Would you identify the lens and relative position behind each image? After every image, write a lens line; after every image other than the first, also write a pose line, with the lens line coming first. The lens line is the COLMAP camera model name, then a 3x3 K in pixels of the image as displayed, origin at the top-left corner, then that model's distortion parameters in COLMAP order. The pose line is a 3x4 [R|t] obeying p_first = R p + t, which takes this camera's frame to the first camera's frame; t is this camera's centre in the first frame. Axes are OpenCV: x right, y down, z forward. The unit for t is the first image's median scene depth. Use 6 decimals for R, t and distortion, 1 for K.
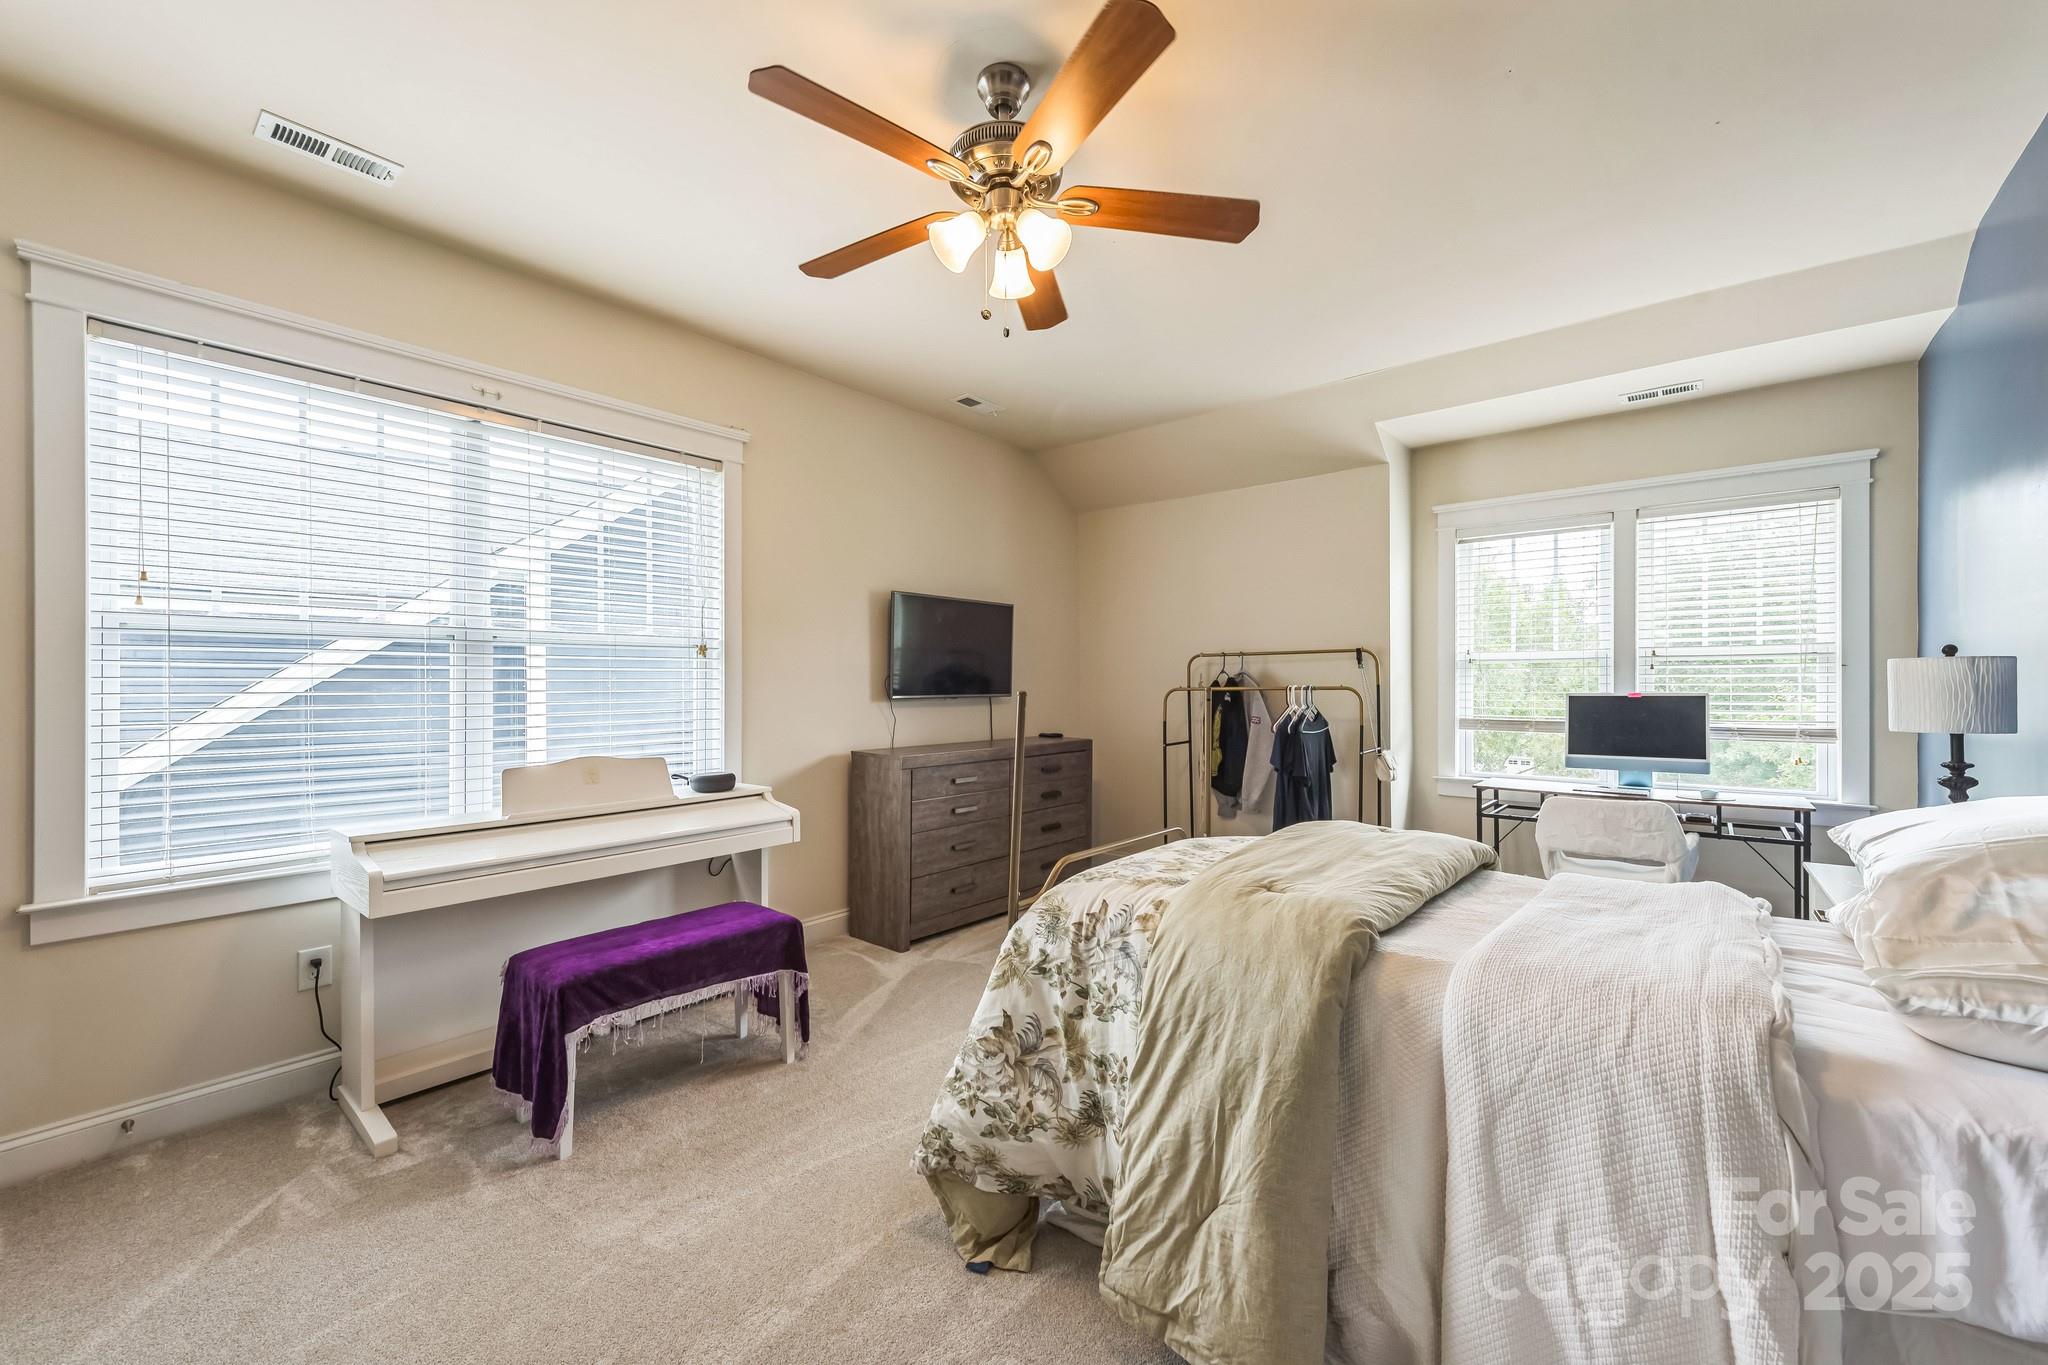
lens RADIAL K [[809.1, 0, 1031.2], [0, 809.1, 682.9], [0, 0, 1]] dist [0.009292, -0.000909]
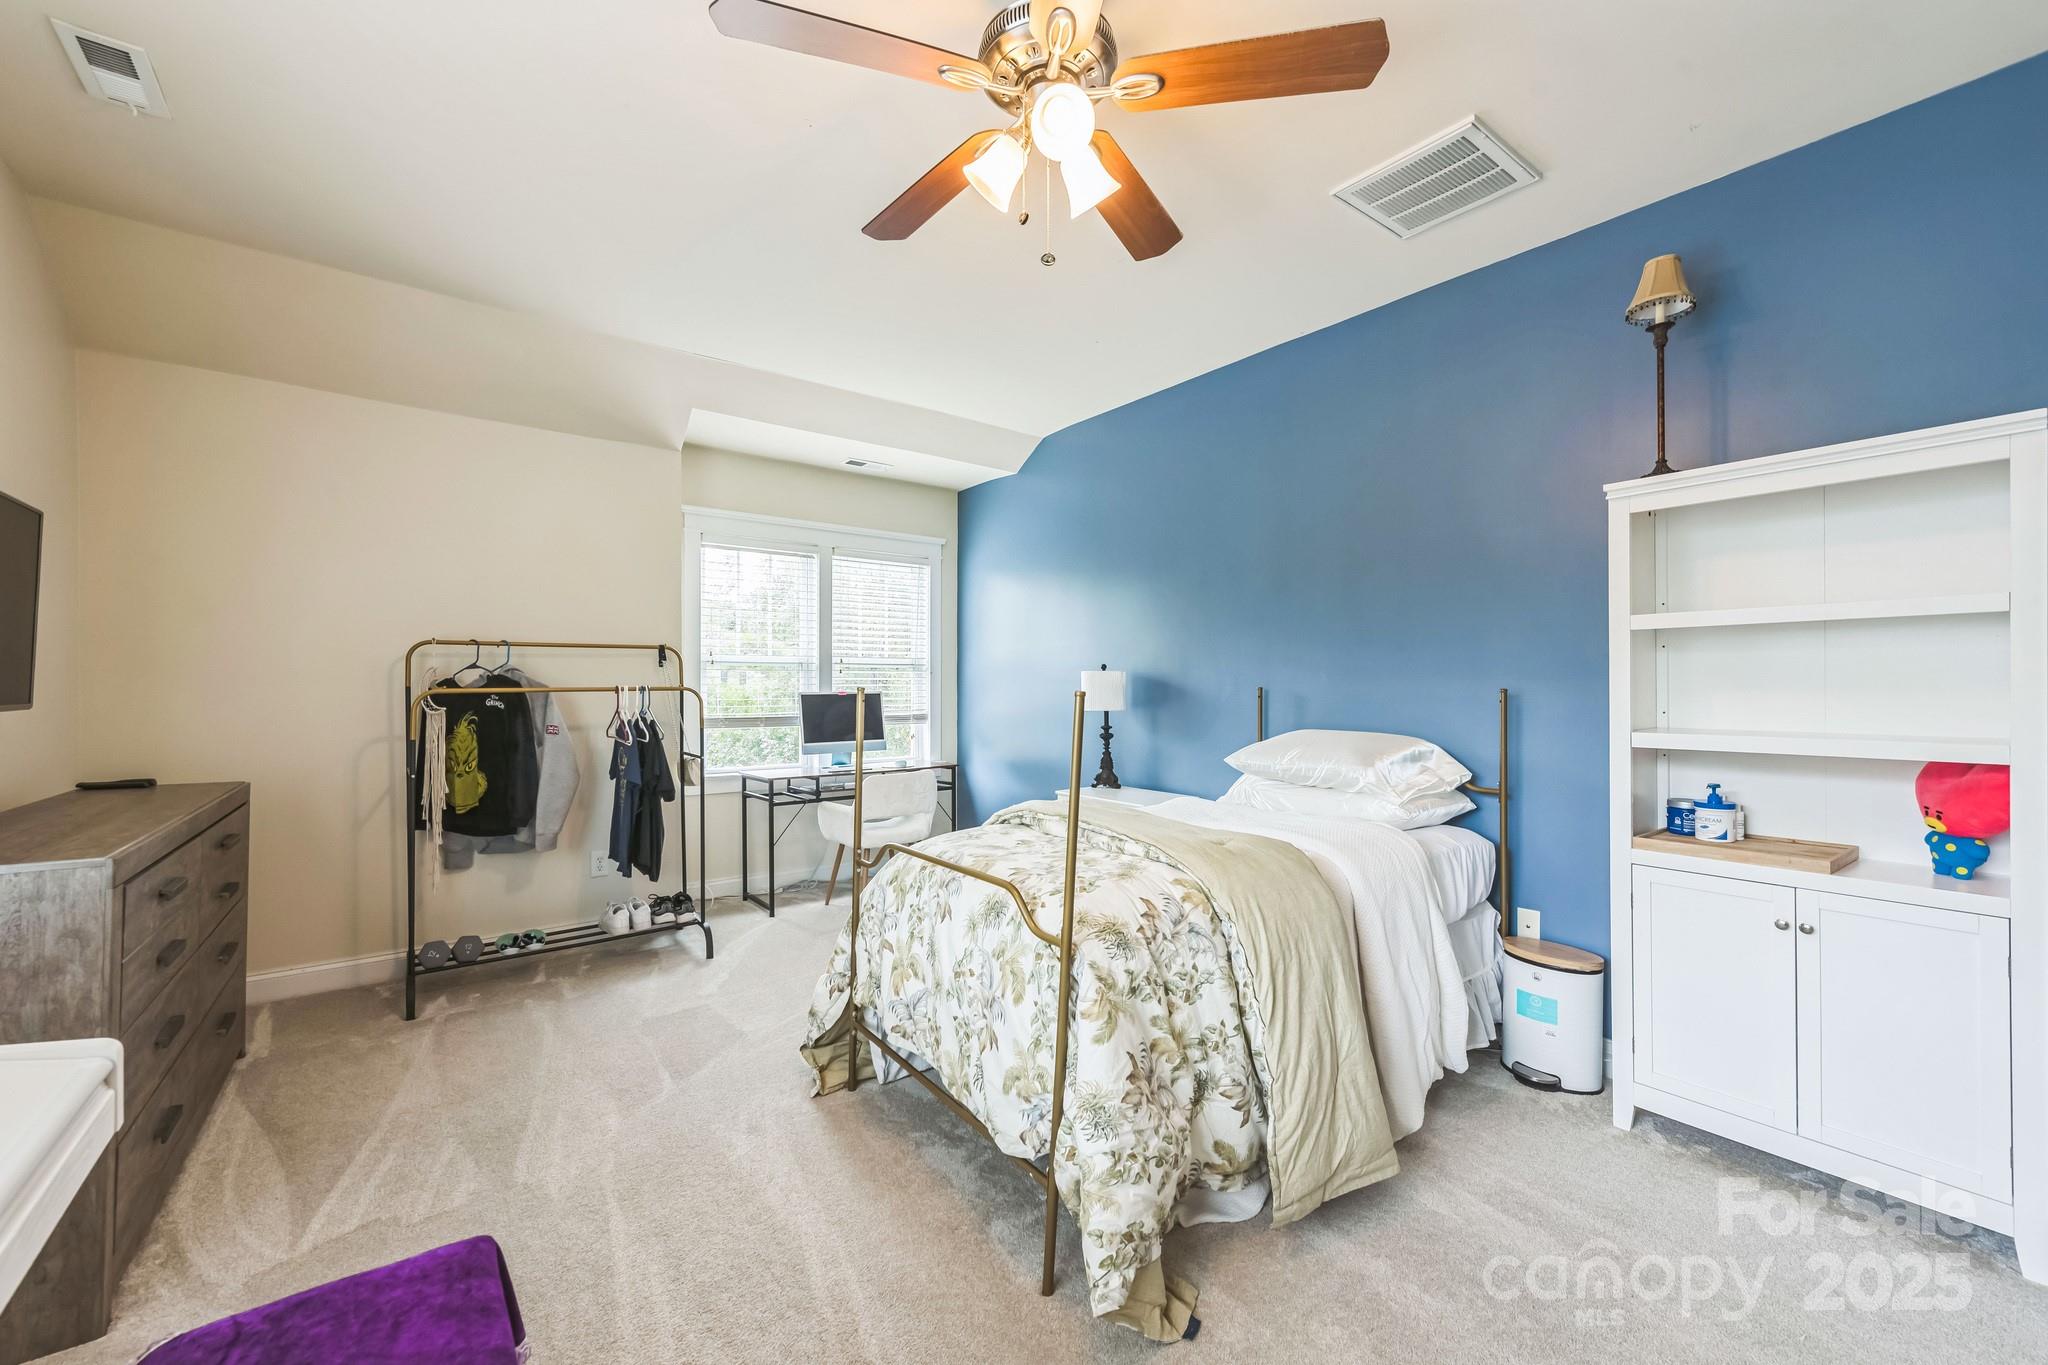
lens RADIAL K [[809.1, 0, 1029.2], [0, 809.1, 682.3], [0, 0, 1]] dist [0.009292, -0.000909]
pose [[0.230205, 0.005113, 0.973129, -0.460226], [-0.003059, 0.999985, -0.004530, 0.002741], [-0.973137, -0.001934, 0.230217, 0.451011]]
